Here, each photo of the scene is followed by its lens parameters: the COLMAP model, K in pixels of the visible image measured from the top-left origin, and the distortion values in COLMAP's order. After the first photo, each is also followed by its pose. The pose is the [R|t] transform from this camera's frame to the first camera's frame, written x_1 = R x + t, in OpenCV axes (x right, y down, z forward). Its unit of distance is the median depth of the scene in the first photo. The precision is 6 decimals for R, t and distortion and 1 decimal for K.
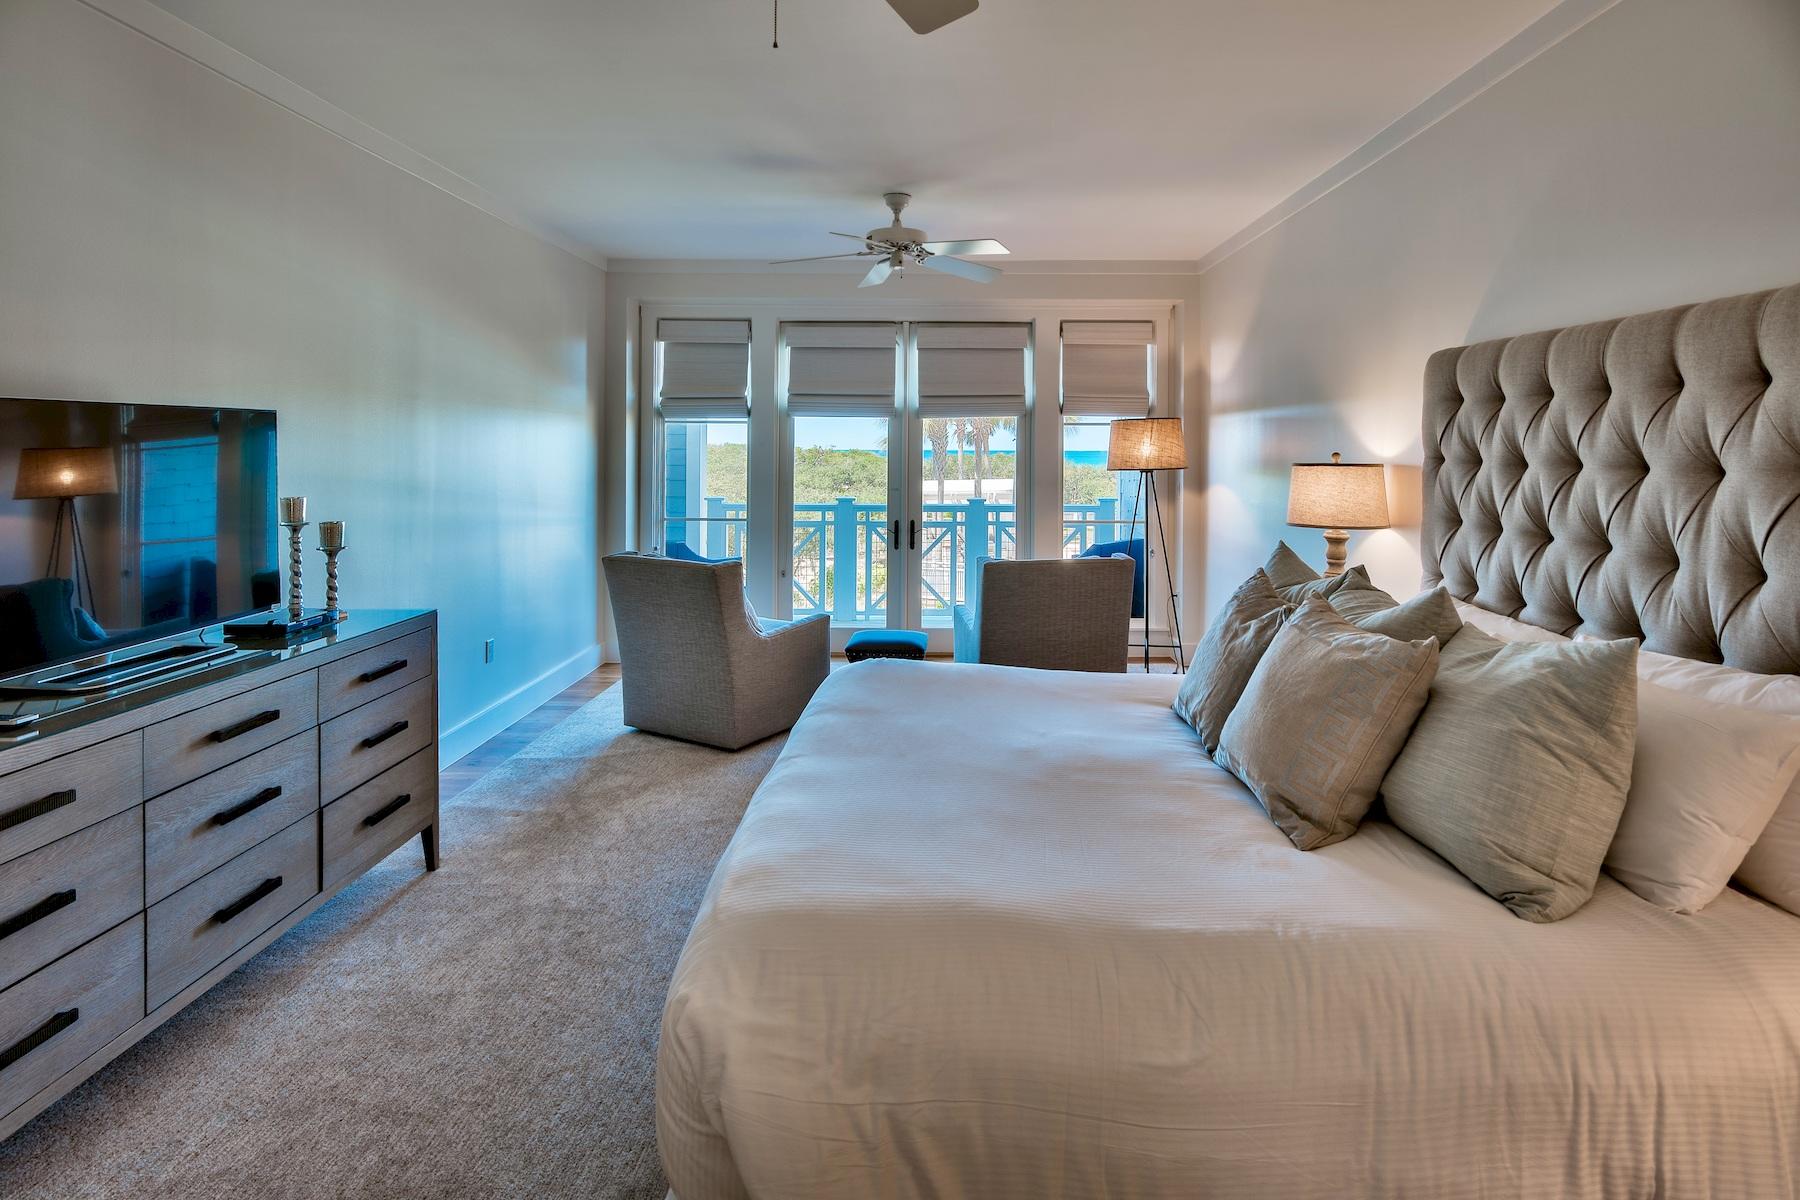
lens RADIAL K [[958.1, 0, 923.5], [0, 958.1, 464.7], [0, 0, 1]] dist [-0.002385, -0.000375]
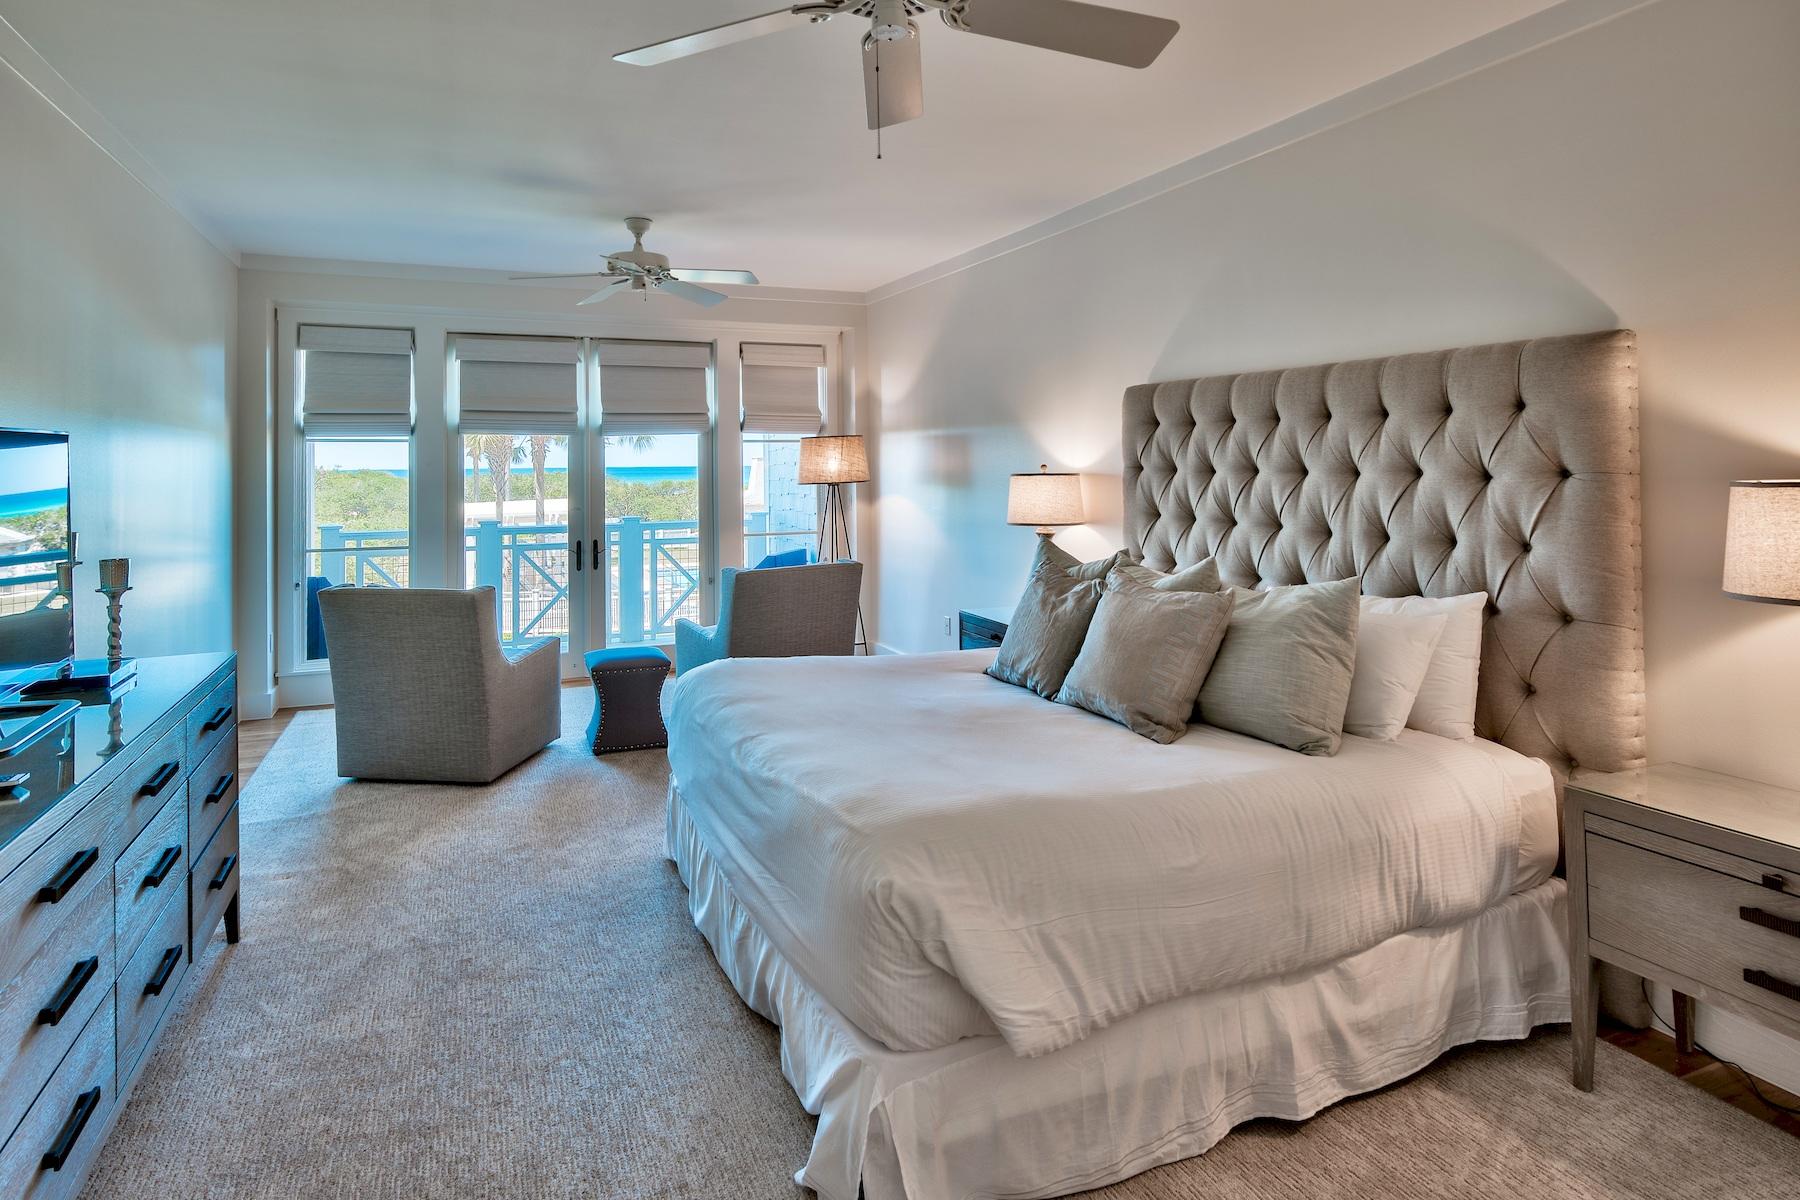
lens RADIAL K [[988.3, 0, 885.4], [0, 988.3, 461.2], [0, 0, 1]] dist [0.002618, -0.000072]
pose [[0.917428, -0.012020, 0.397720, -0.322844], [0.020032, 0.999671, -0.015995, -0.000930], [-0.397397, 0.022641, 0.917367, -0.108318]]
